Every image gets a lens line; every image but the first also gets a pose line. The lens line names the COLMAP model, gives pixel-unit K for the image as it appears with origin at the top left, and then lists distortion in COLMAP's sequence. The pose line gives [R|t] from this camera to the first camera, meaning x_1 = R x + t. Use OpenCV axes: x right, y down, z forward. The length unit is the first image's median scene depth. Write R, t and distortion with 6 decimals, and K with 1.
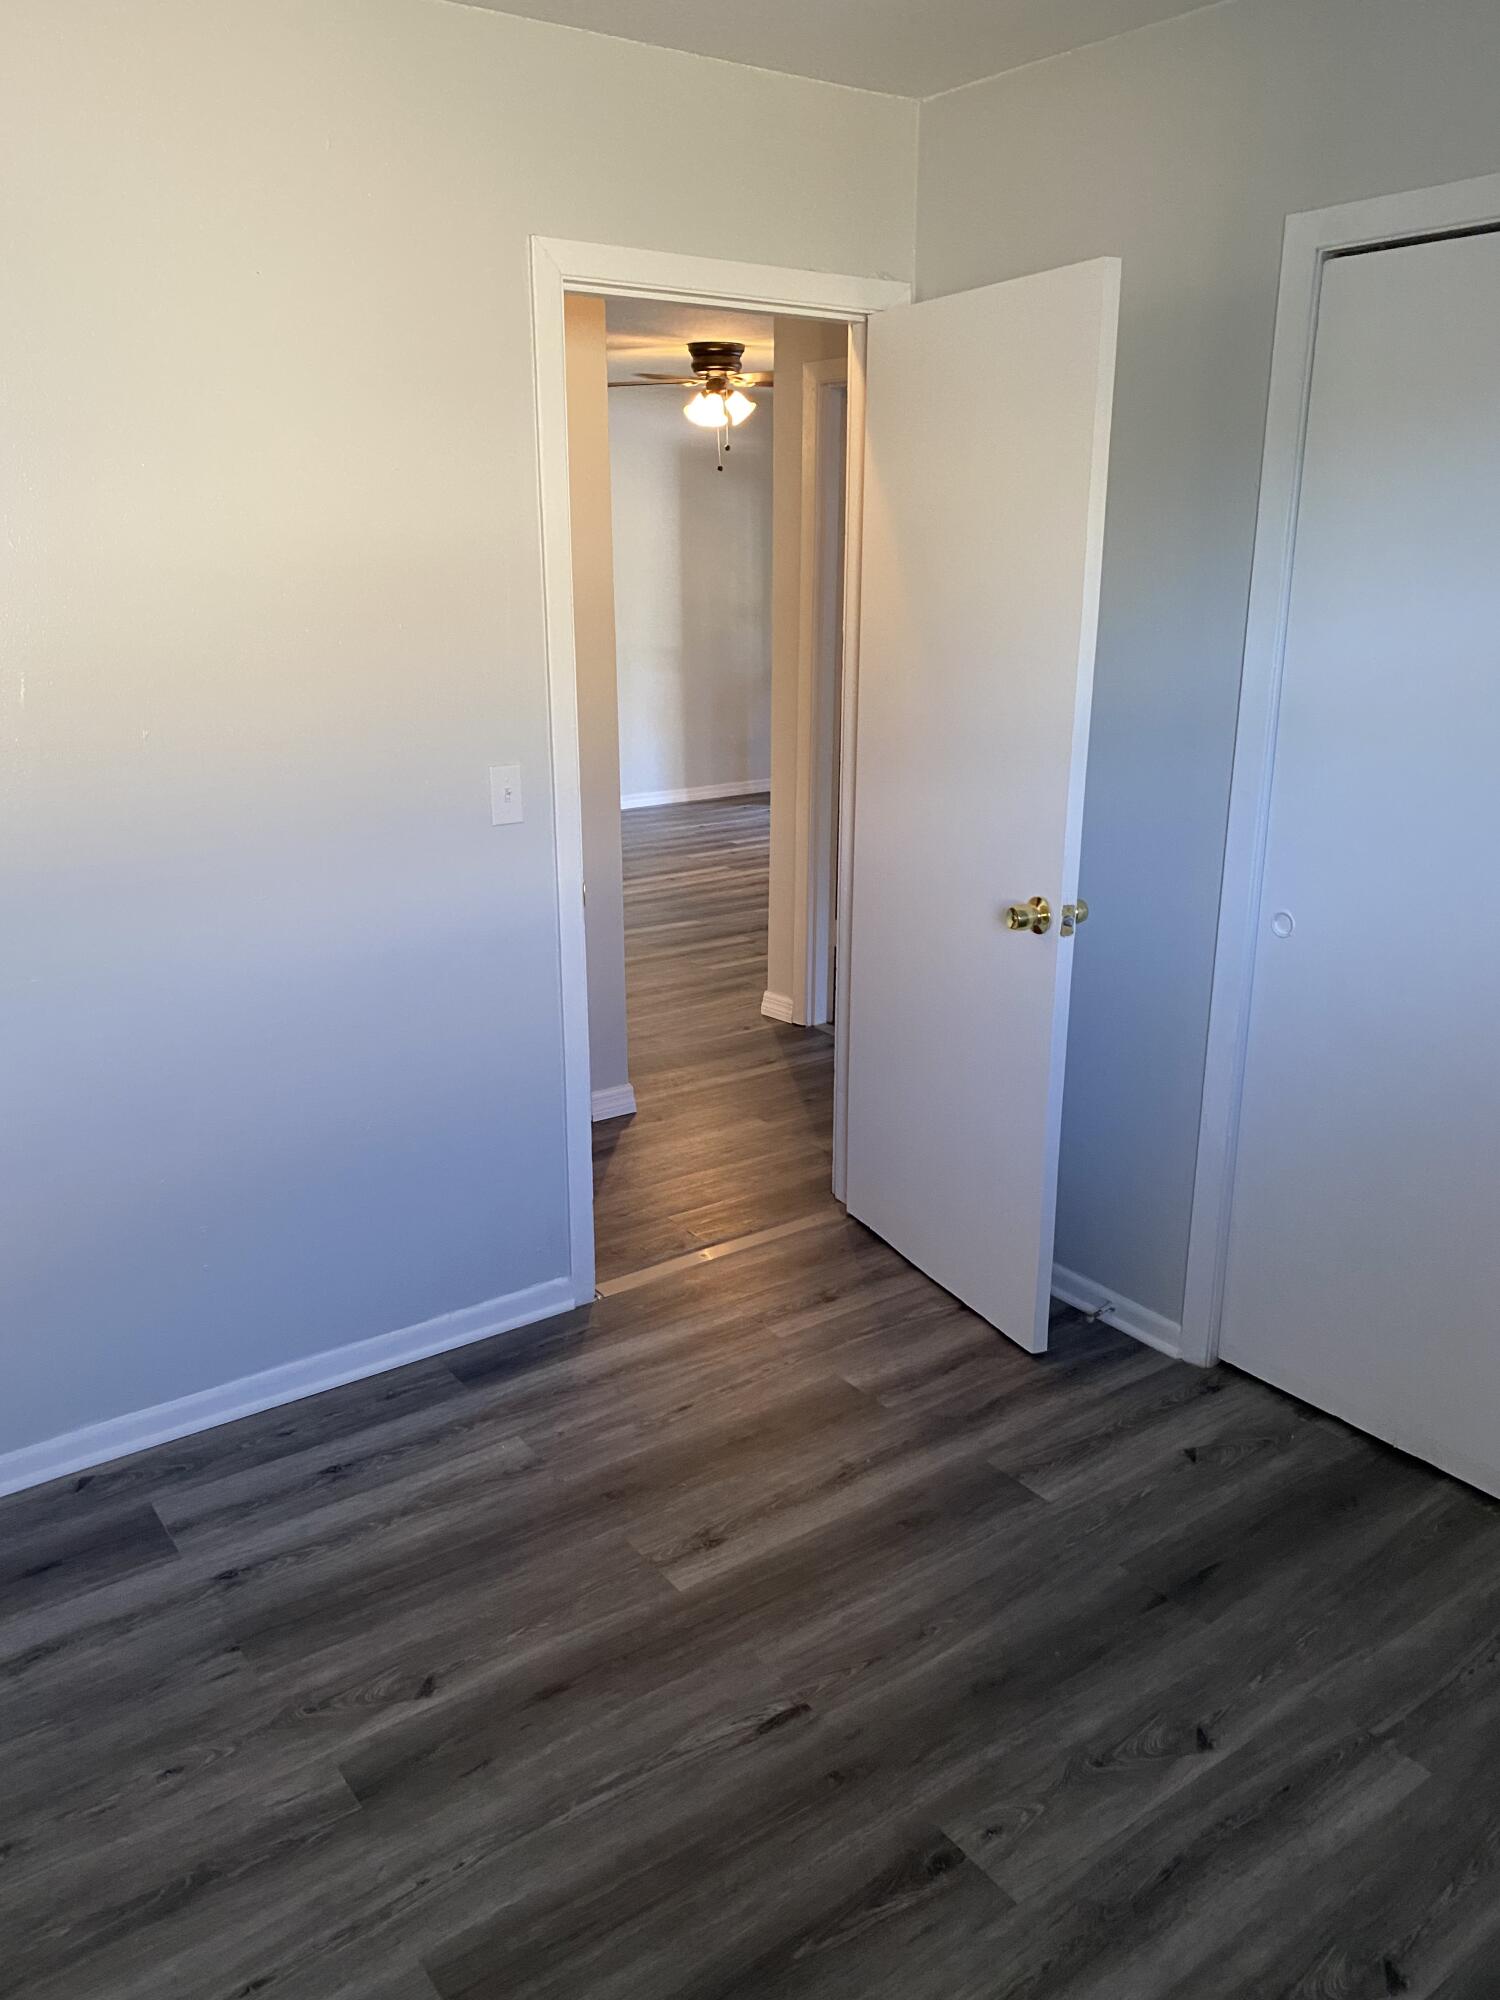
lens RADIAL K [[1513.8, 0, 738.2], [0, 1513.8, 1005.2], [0, 0, 1]] dist [0.009142, -0.002663]
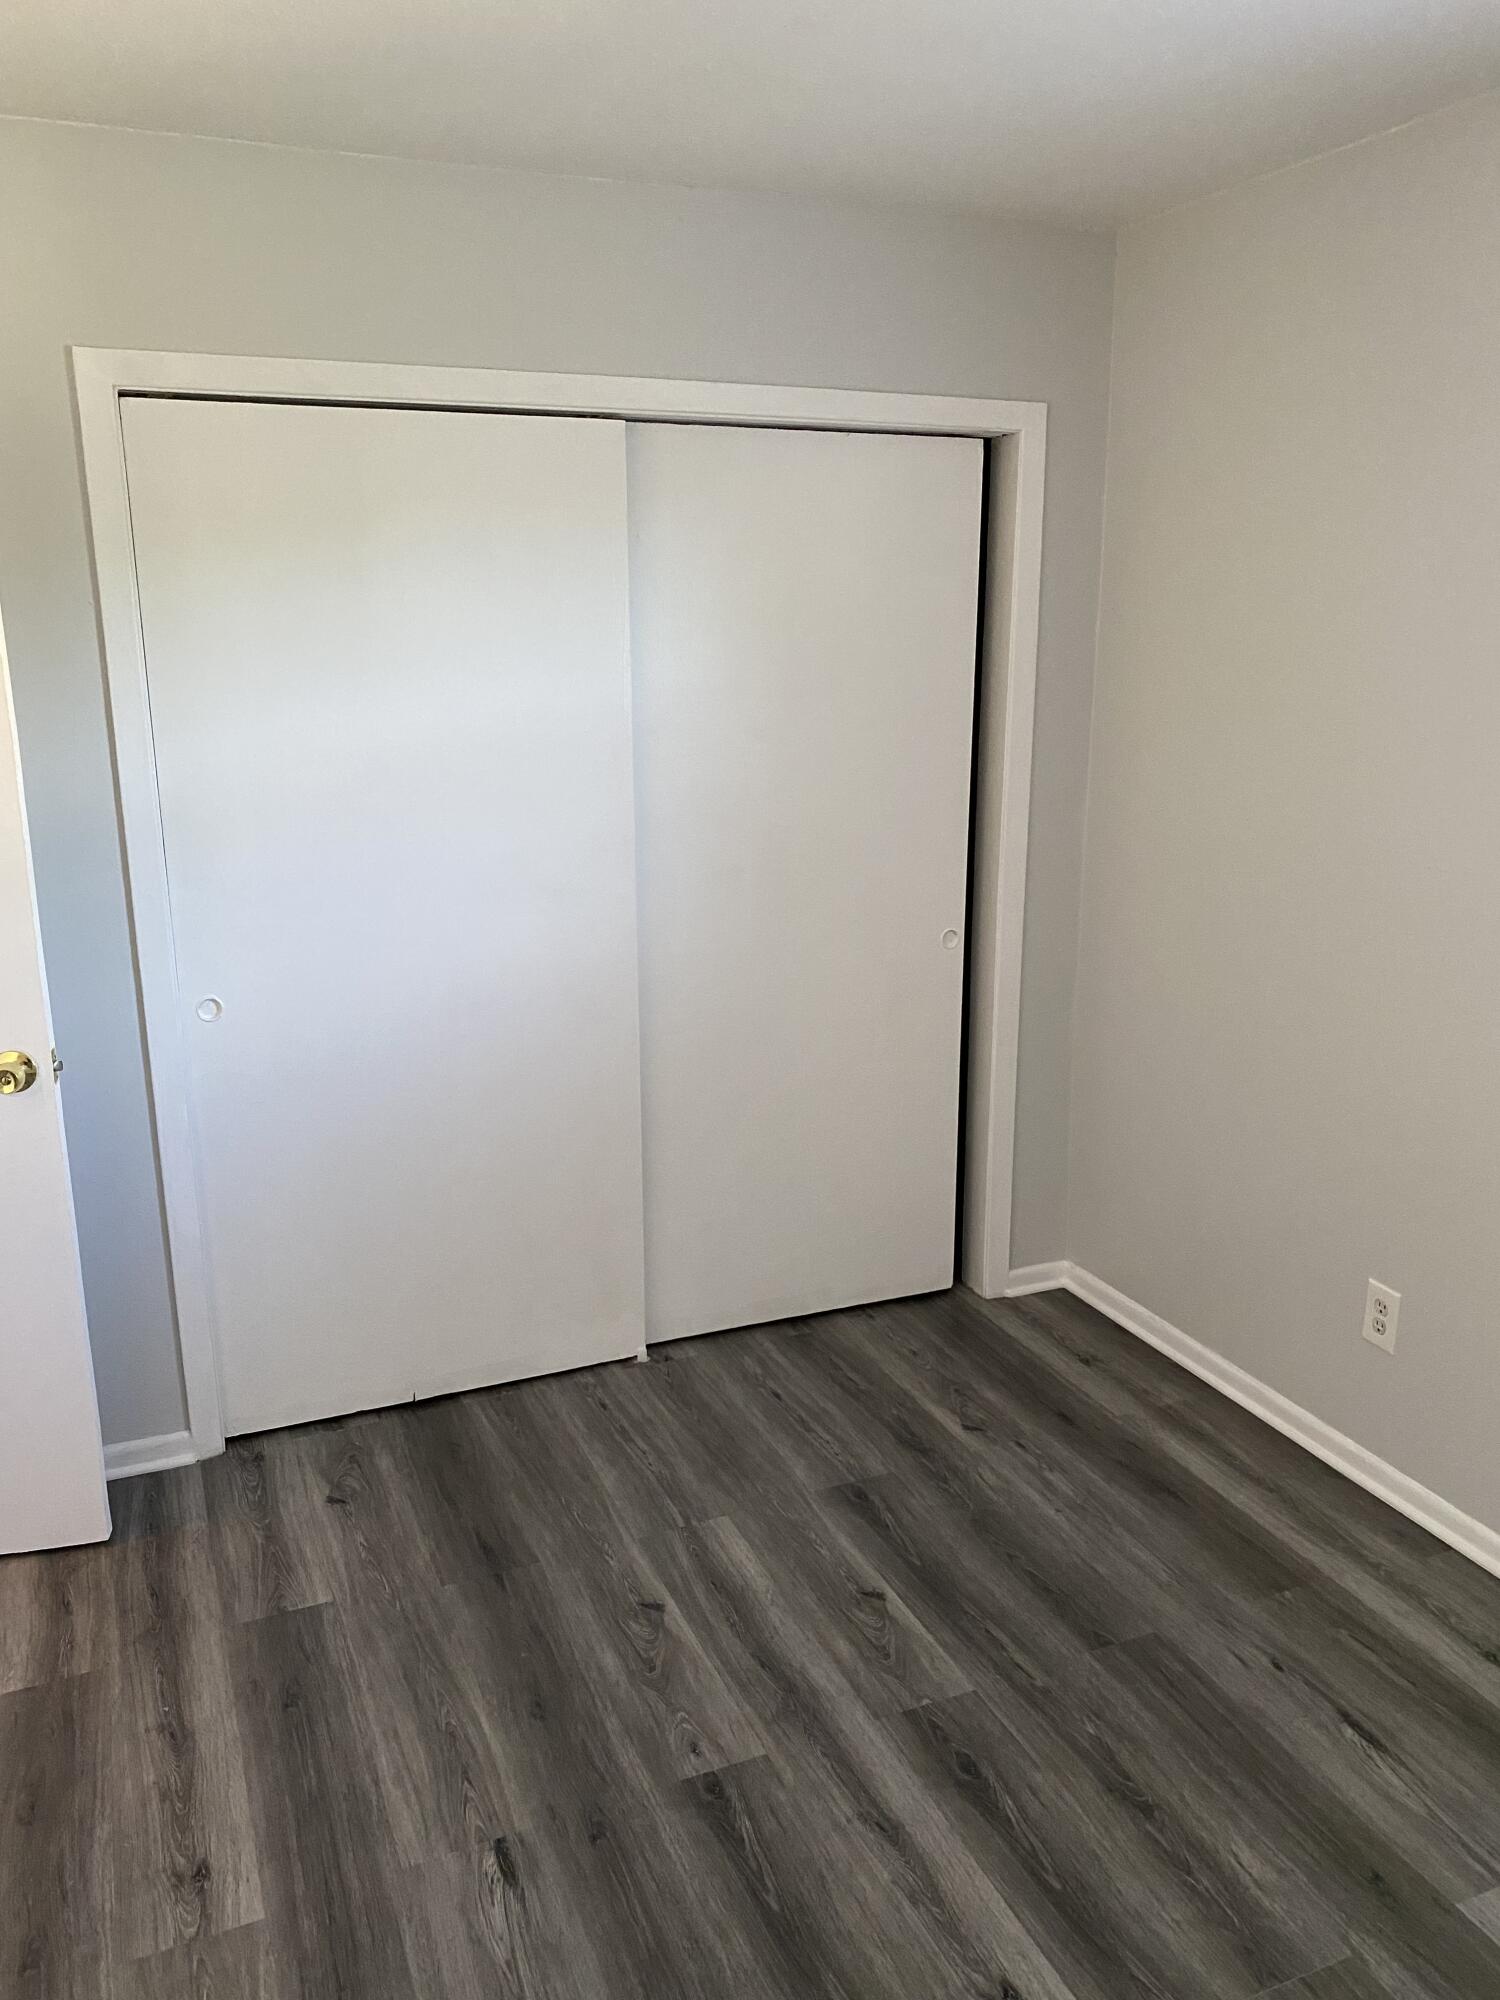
lens RADIAL K [[1513.8, 0, 745.3], [0, 1513.8, 999.4], [0, 0, 1]] dist [0.009142, -0.002663]
pose [[0.231140, -0.235707, 0.943937, -0.662865], [0.288819, 0.943097, 0.164775, -0.151466], [-0.929063, 0.234541, 0.286064, 0.415576]]
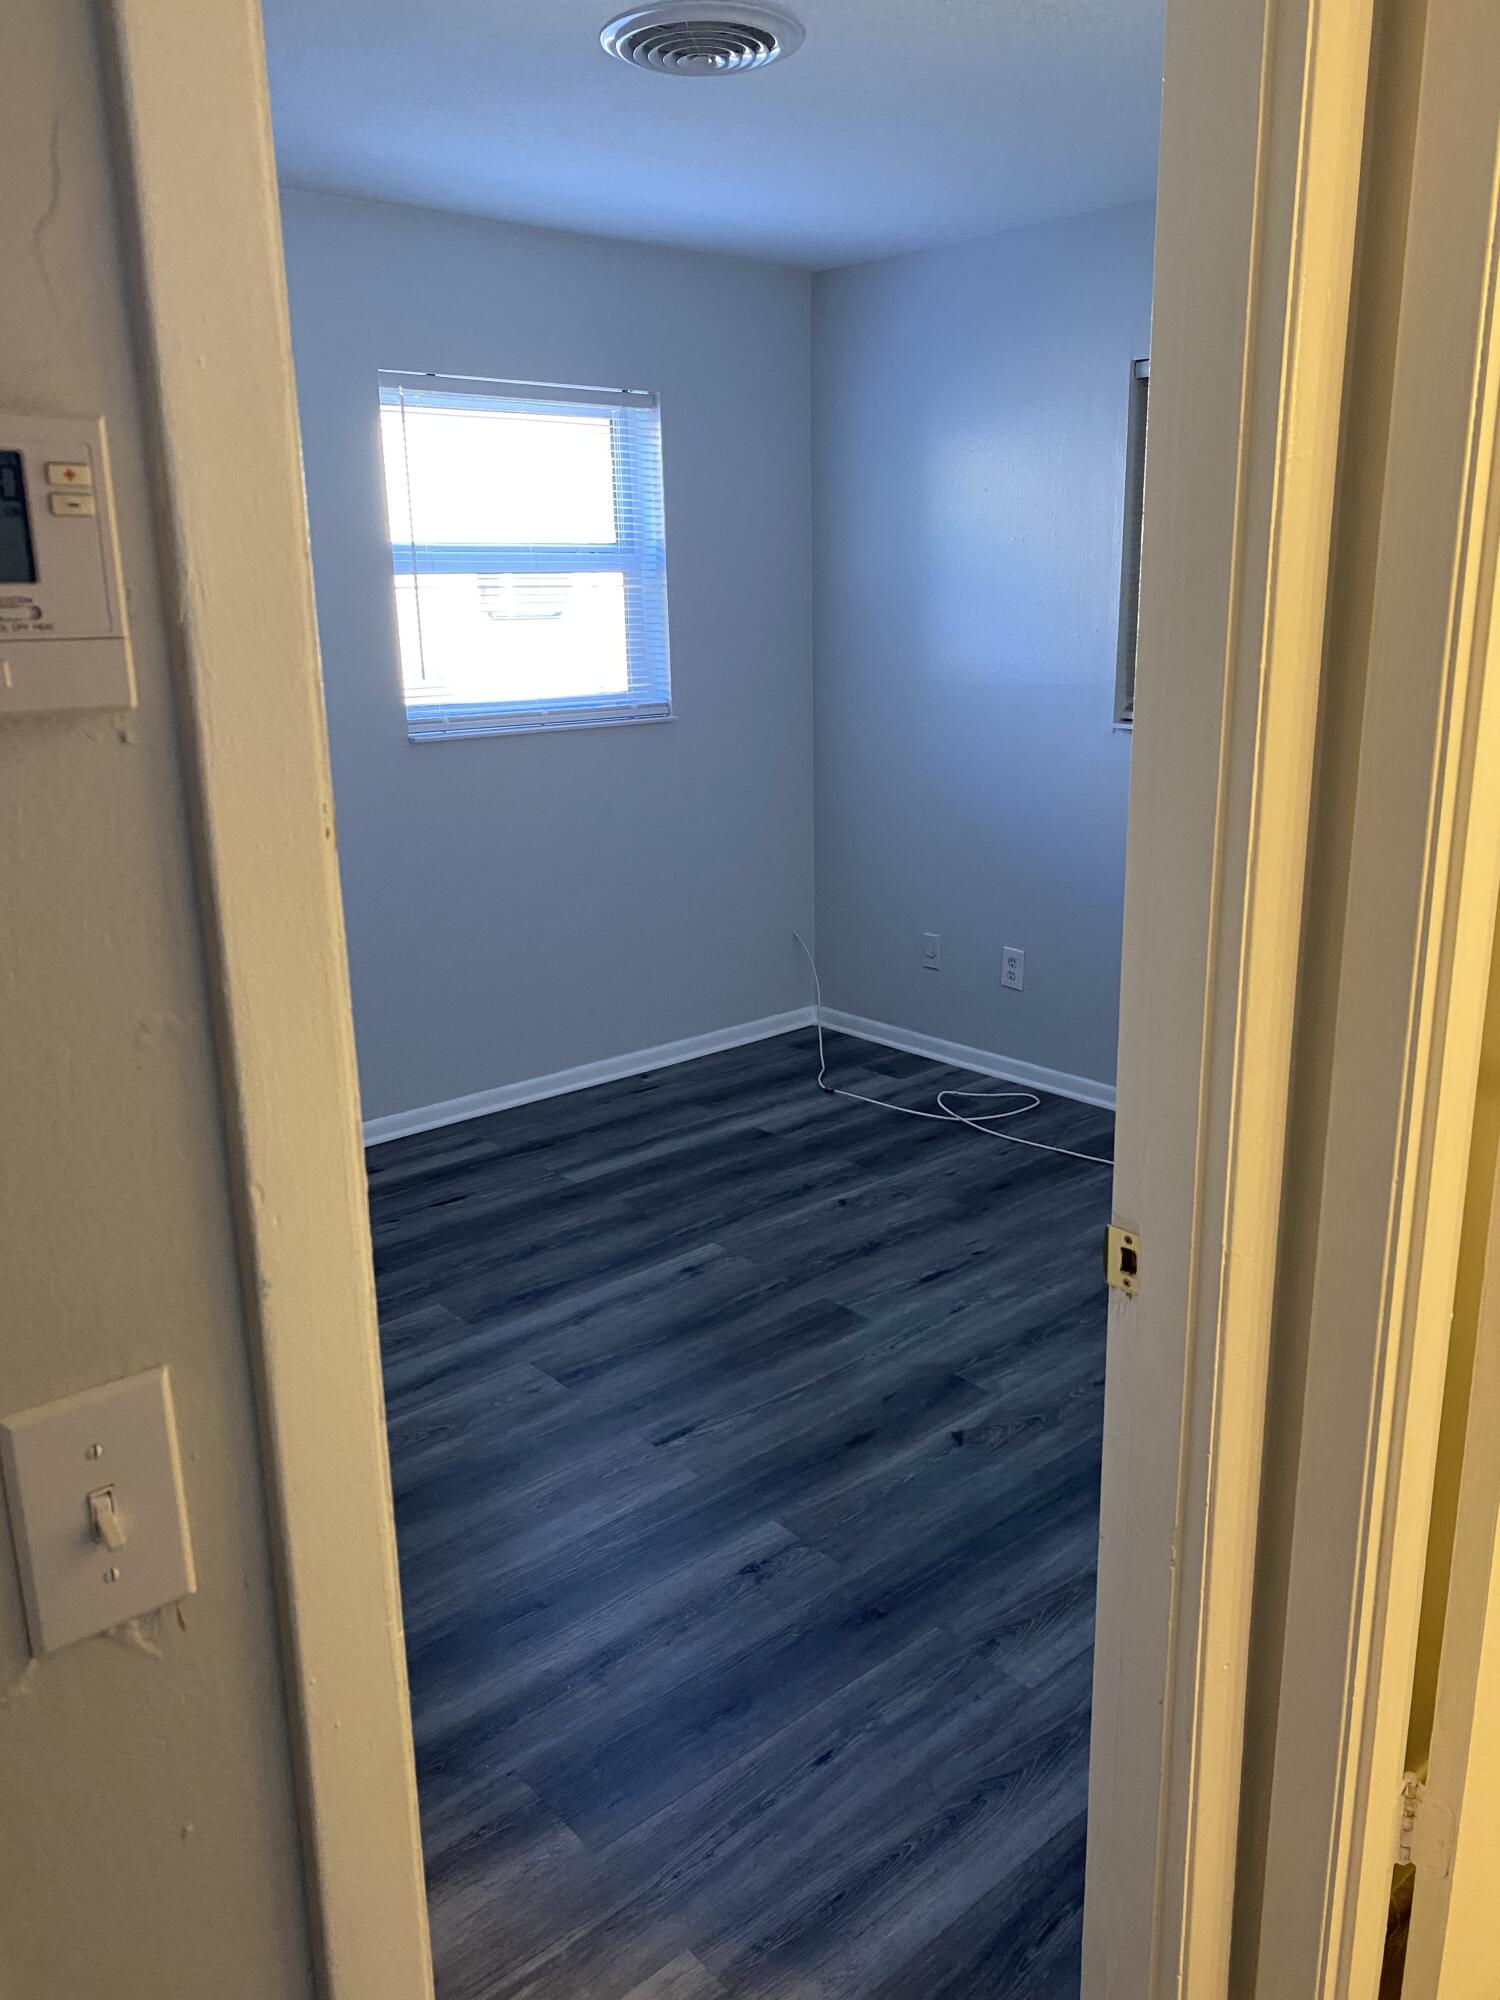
lens RADIAL K [[1513.8, 0, 758.4], [0, 1513.8, 998.7], [0, 0, 1]] dist [0.009142, -0.002663]
pose [[-0.995772, 0.036734, -0.084199, 0.048706], [-0.013269, 0.849444, 0.527512, -0.489223], [0.090900, 0.526399, -0.845364, 1.753257]]
